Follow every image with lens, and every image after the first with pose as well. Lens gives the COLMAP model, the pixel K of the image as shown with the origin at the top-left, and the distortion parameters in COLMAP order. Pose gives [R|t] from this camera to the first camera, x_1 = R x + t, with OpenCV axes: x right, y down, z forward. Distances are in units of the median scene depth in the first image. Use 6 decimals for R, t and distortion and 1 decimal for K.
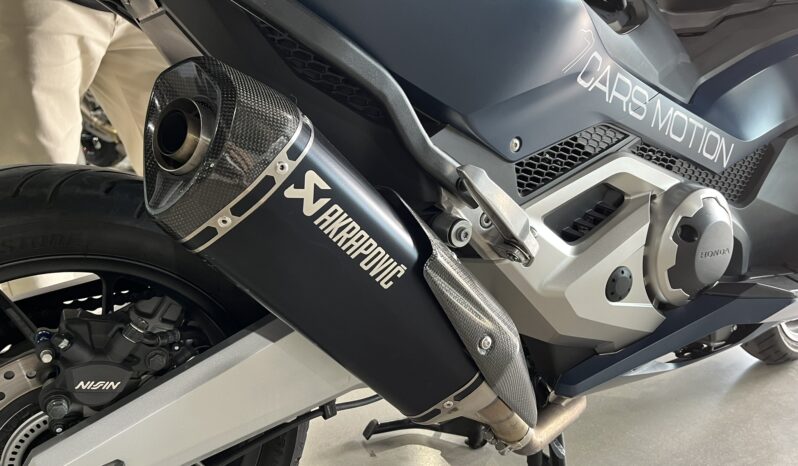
lens RADIAL K [[613.9, 0, 400.4], [0, 613.9, 237.0], [0, 0, 1]] dist [0.045262, -0.064246]
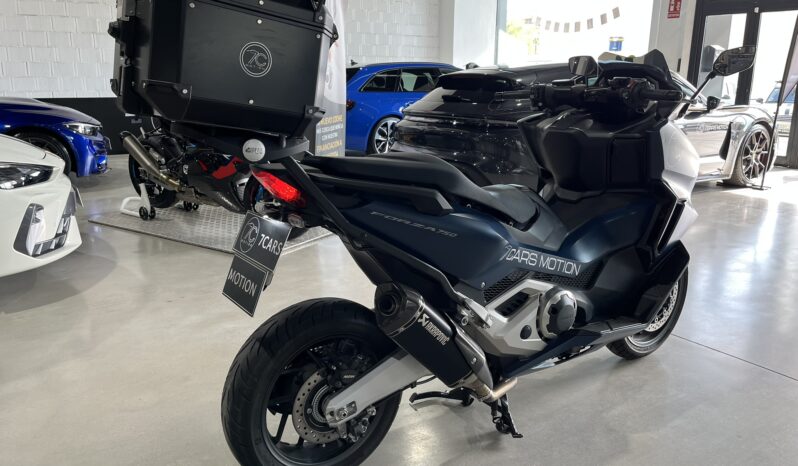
lens RADIAL K [[613.9, 0, 401.1], [0, 613.9, 238.9], [0, 0, 1]] dist [0.045262, -0.064246]
pose [[0.999093, -0.012730, 0.040641, -0.276747], [0.012071, 0.999792, 0.016421, -0.394426], [-0.040841, -0.015916, 0.999039, -1.649120]]
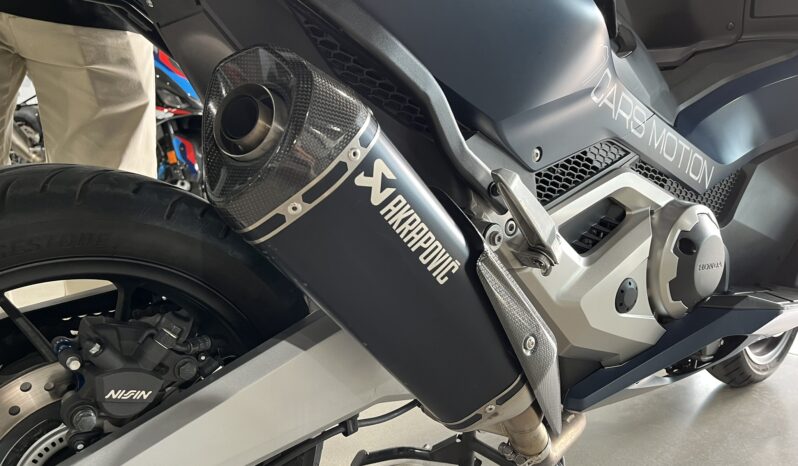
lens RADIAL K [[613.9, 0, 397.4], [0, 613.9, 237.0], [0, 0, 1]] dist [0.045262, -0.064246]
pose [[0.995175, -0.000454, 0.098110, -0.142540], [0.007841, 0.997159, -0.074916, 0.061162], [-0.097797, 0.075324, 0.992352, 0.015665]]
